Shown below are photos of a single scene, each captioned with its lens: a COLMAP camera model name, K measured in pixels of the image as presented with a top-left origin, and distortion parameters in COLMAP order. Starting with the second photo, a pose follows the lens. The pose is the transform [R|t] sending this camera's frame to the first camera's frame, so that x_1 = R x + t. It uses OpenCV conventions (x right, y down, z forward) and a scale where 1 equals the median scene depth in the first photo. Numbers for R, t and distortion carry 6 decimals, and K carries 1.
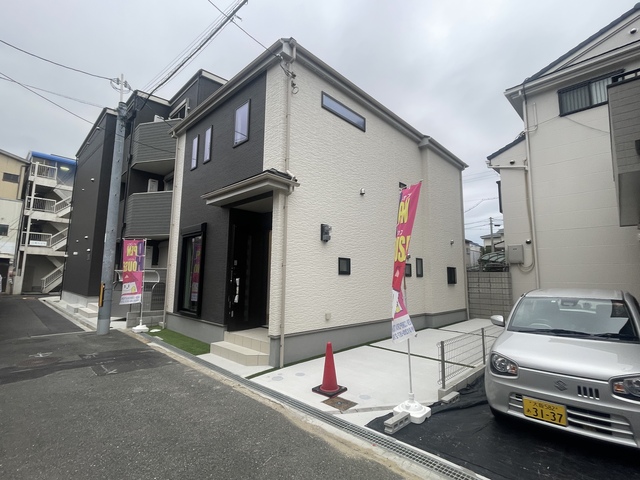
lens RADIAL K [[311.0, 0, 317.5], [0, 311.0, 240.0], [0, 0, 1]] dist [-0.016002, 0.008441]
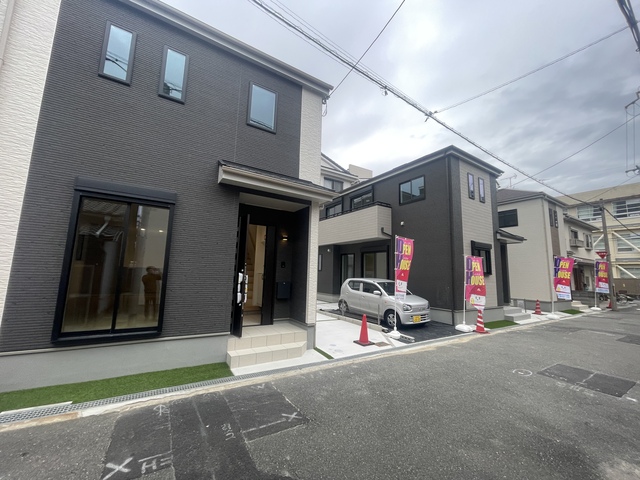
lens RADIAL K [[259.1, 0, 320.0], [0, 259.1, 240.0], [0, 0, 1]] dist [-0.002508, 0.000127]
pose [[0.225422, 0.114138, 0.967552, -0.883196], [-0.144945, 0.985991, -0.082543, 0.050927], [-0.963419, -0.121634, 0.238808, 0.591057]]
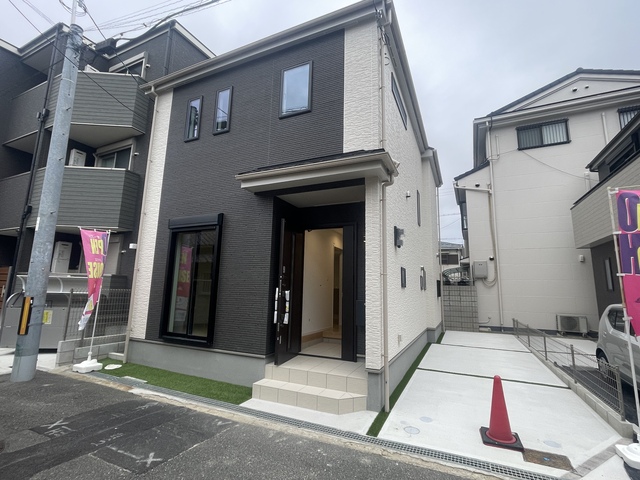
lens RADIAL K [[311.0, 0, 317.5], [0, 311.0, 240.0], [0, 0, 1]] dist [-0.016002, 0.008441]
pose [[0.943151, 0.060667, 0.326780, -0.410866], [-0.049507, 0.997875, -0.042370, 0.028241], [-0.328656, 0.023783, 0.944150, 0.254920]]
